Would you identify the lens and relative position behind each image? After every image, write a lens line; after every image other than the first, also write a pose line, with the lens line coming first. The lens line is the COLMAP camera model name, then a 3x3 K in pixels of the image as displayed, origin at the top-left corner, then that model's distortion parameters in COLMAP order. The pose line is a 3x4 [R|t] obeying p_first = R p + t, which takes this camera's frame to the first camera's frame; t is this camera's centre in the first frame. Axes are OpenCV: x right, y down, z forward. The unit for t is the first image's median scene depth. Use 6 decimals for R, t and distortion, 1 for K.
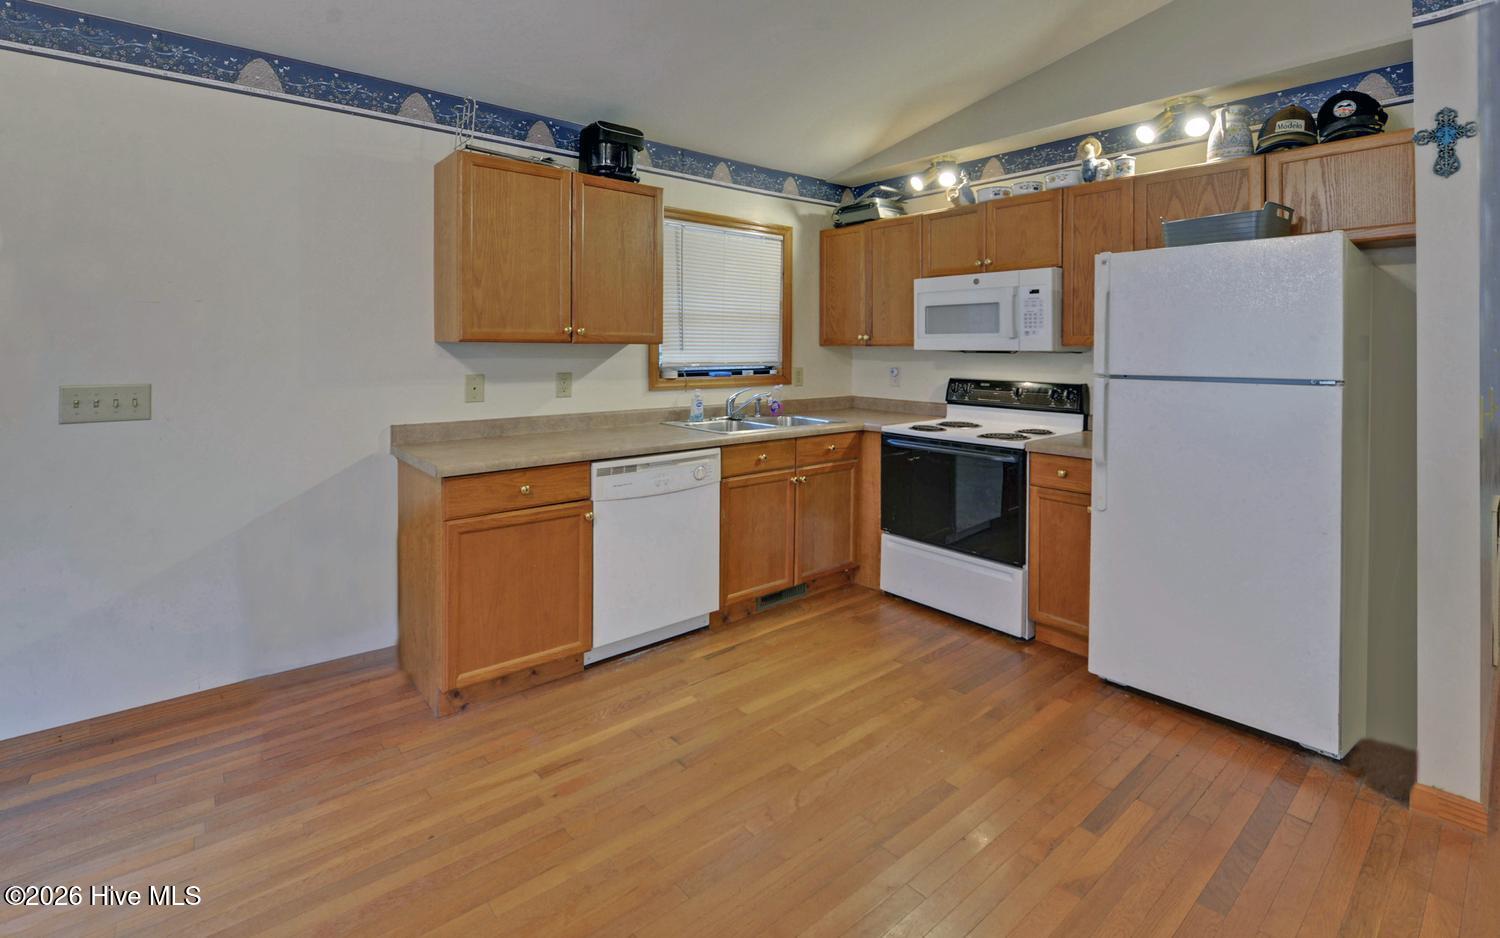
lens RADIAL K [[645.9, 0, 721.2], [0, 645.9, 351.1], [0, 0, 1]] dist [-0.010688, -0.000119]
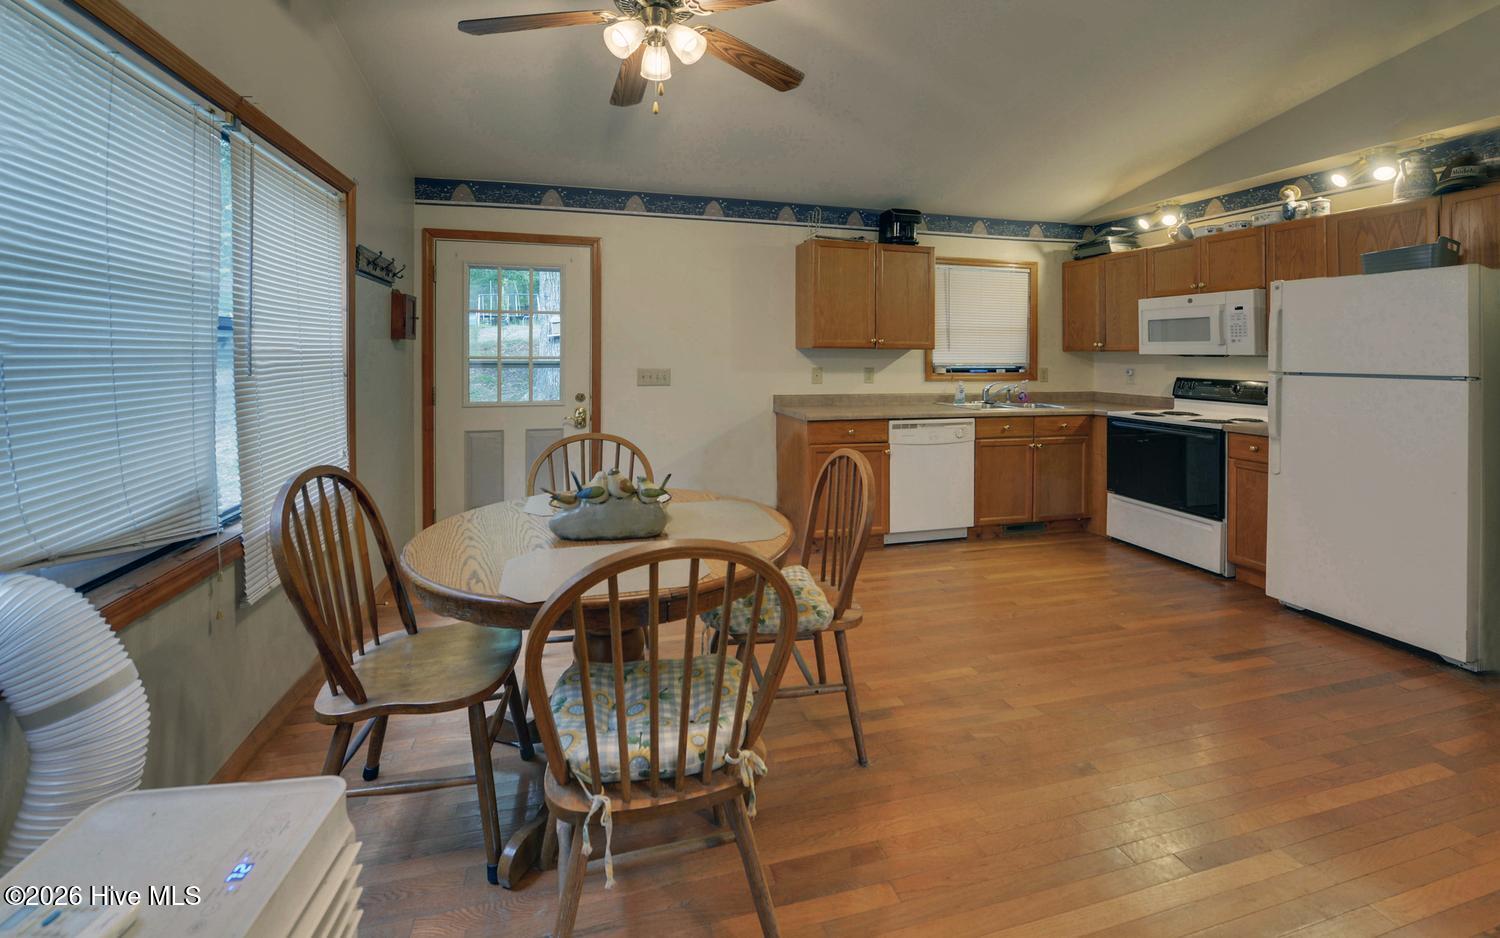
lens RADIAL K [[578.2, 0, 741.6], [0, 578.2, 341.8], [0, 0, 1]] dist [-0.011821, -0.000150]
pose [[0.911497, -0.004704, -0.411280, 0.052150], [-0.007038, 0.999610, -0.027031, 0.010585], [0.411247, 0.027533, 0.911108, -0.407888]]
